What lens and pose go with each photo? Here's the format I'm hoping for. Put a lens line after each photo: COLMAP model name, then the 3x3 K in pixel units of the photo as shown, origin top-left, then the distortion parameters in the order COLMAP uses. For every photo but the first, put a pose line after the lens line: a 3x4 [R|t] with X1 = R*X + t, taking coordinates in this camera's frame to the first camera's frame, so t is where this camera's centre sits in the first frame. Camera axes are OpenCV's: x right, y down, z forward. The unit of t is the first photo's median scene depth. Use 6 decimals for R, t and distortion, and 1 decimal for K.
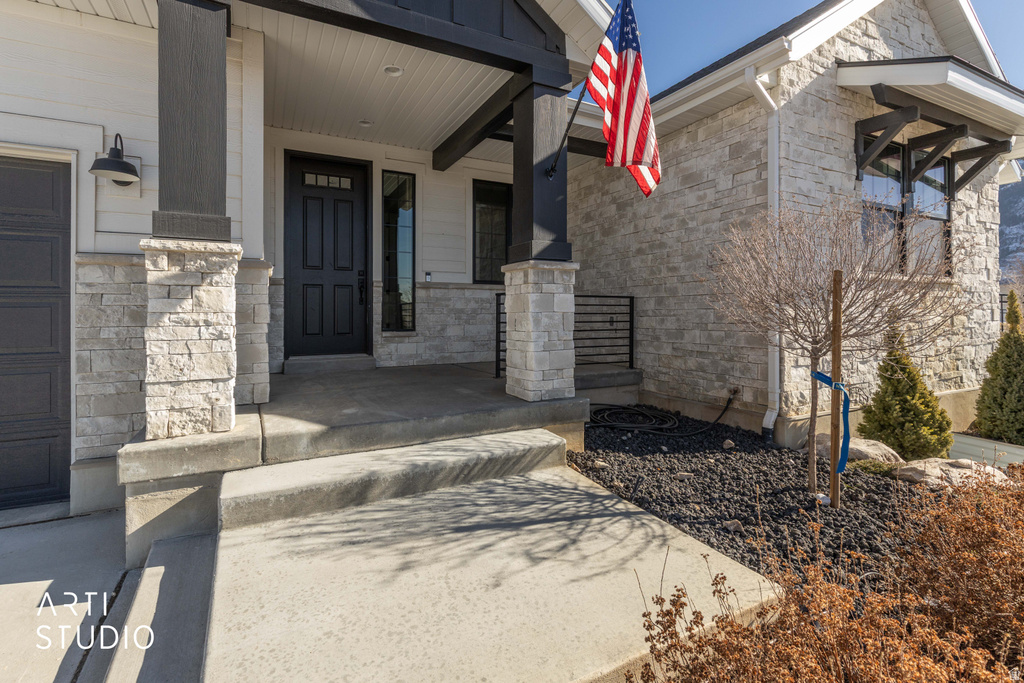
lens RADIAL K [[455.7, 0, 513.6], [0, 455.7, 314.3], [0, 0, 1]] dist [0.002543, 0.000182]
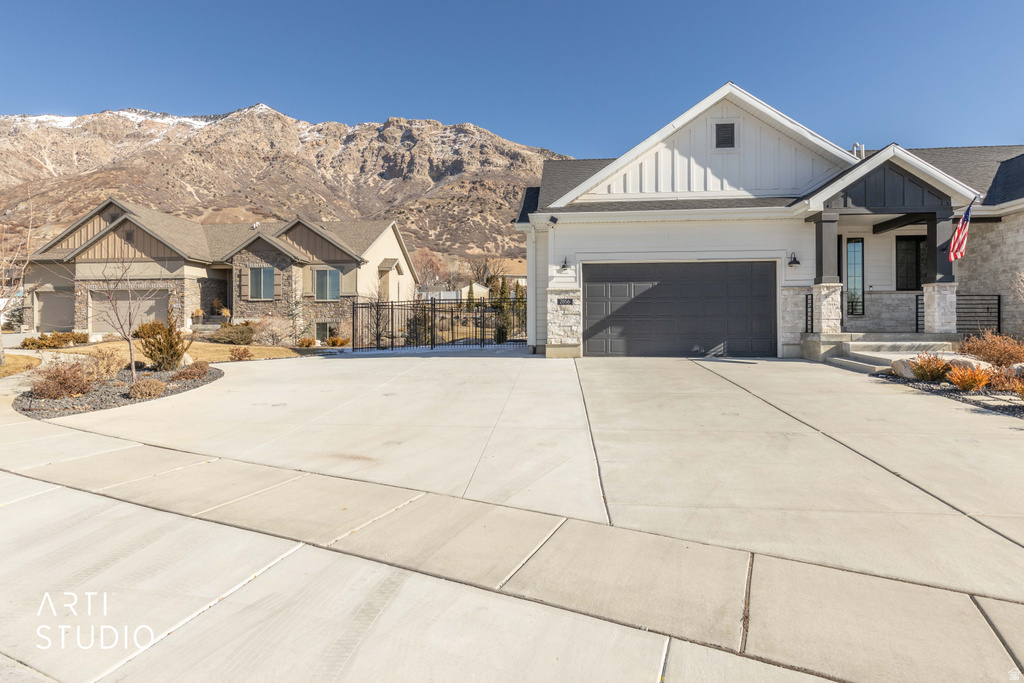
lens RADIAL K [[585.8, 0, 526.0], [0, 585.8, 327.4], [0, 0, 1]] dist [0.003236, -0.001203]
pose [[0.850414, -0.000111, -0.526113, -0.129895], [-0.000646, 0.999999, -0.001256, 0.099999], [0.526113, 0.001408, 0.850414, -2.099225]]
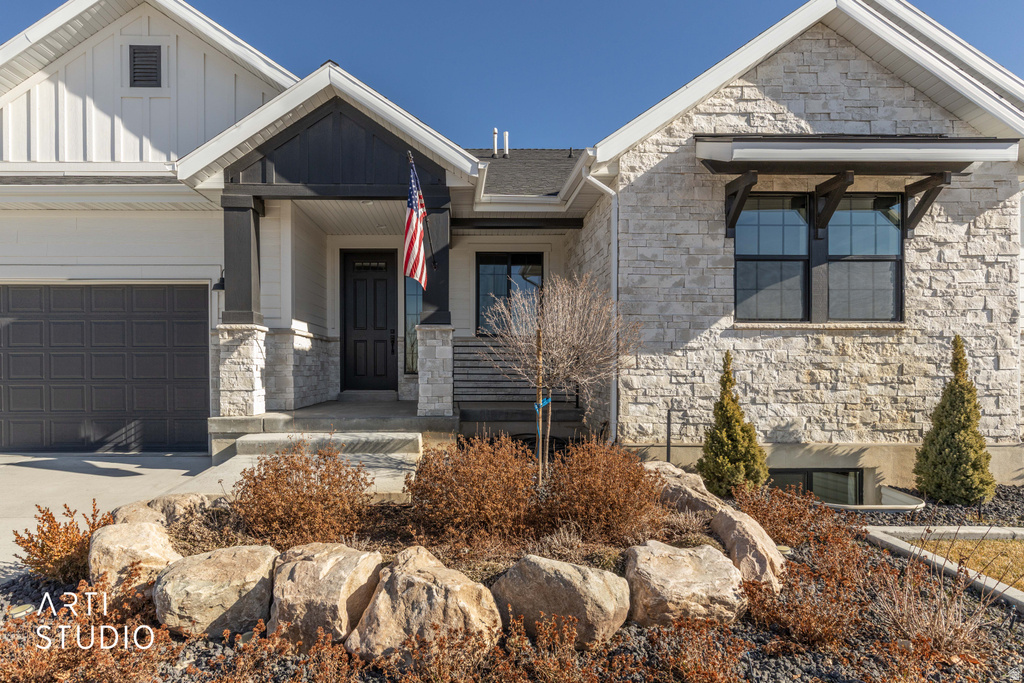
lens RADIAL K [[562.9, 0, 510.4], [0, 562.9, 379.5], [0, 0, 1]] dist [-0.002311, 0.000013]
pose [[0.900092, 0.013395, -0.435493, 0.715685], [-0.004405, 0.999756, 0.021647, 0.015092], [0.435677, -0.017567, 0.899932, -0.363031]]
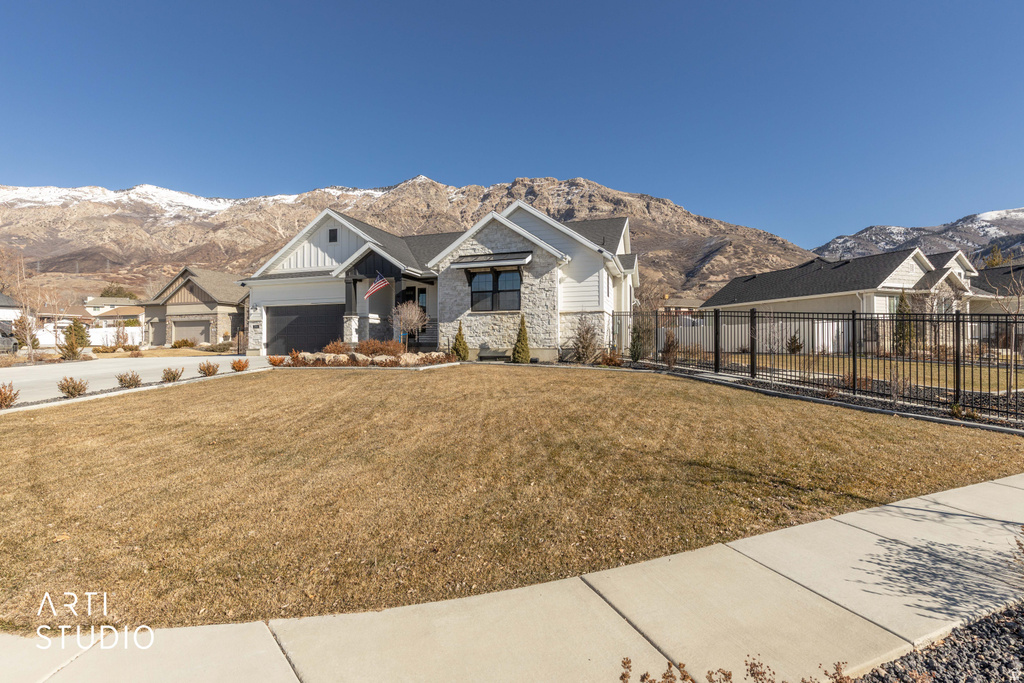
lens RADIAL K [[481.2, 0, 528.7], [0, 481.2, 343.5], [0, 0, 1]] dist [0.001687, 0.000355]
pose [[0.718395, -0.003262, -0.695628, 3.061928], [0.000716, 0.999992, -0.003949, 0.142783], [0.695635, 0.002339, 0.718391, -1.152958]]
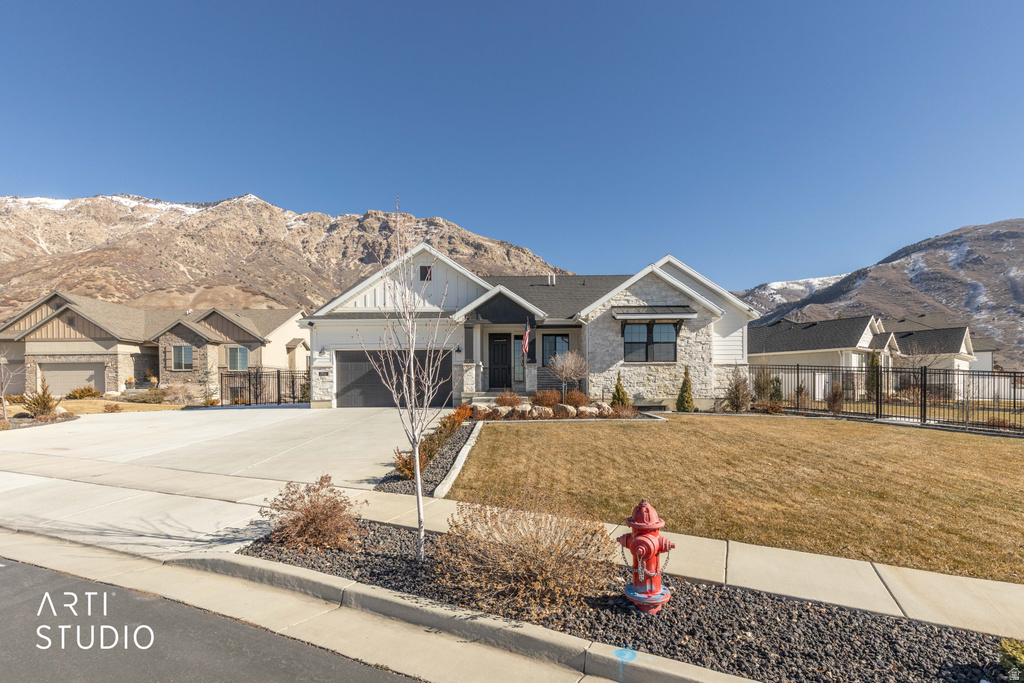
lens RADIAL K [[492.2, 0, 545.2], [0, 492.2, 396.2], [0, 0, 1]] dist [0.000696, 0.000163]
pose [[0.902645, -0.000017, -0.430386, 1.544269], [0.004080, 0.999955, 0.008518, 0.117245], [0.430367, -0.009445, 0.902605, -2.291200]]
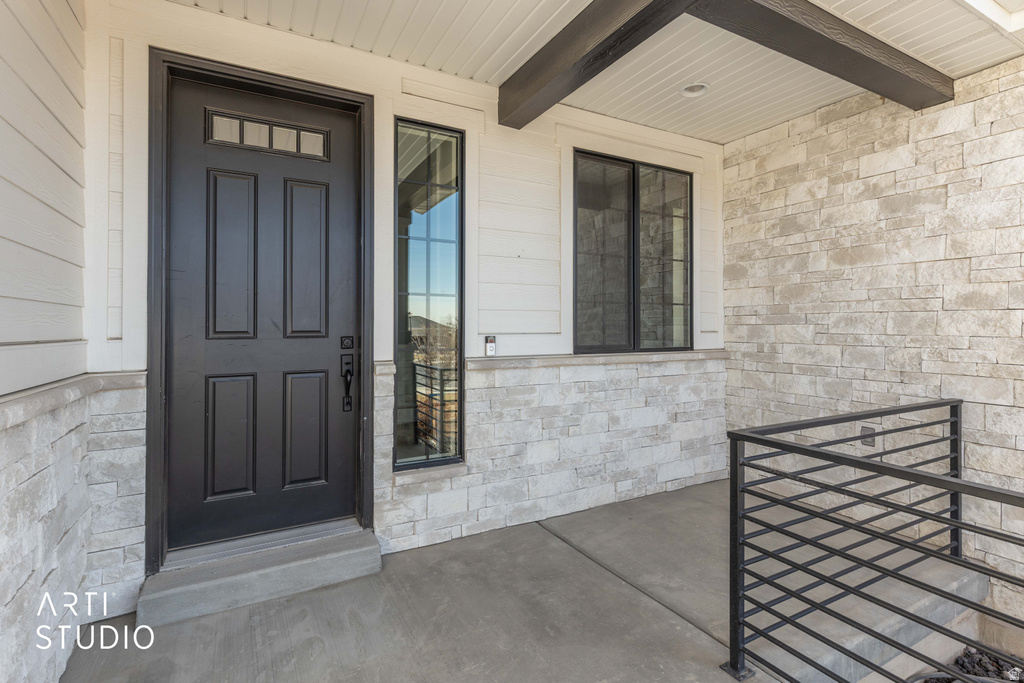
lens RADIAL K [[504.4, 0, 557.3], [0, 504.4, 328.5], [0, 0, 1]] dist [0.002239, 0.000266]
pose [[0.998510, -0.000910, 0.054553, -0.154844], [0.001493, 0.999942, -0.010651, -0.100339], [-0.054541, 0.010717, 0.998454, 0.493329]]
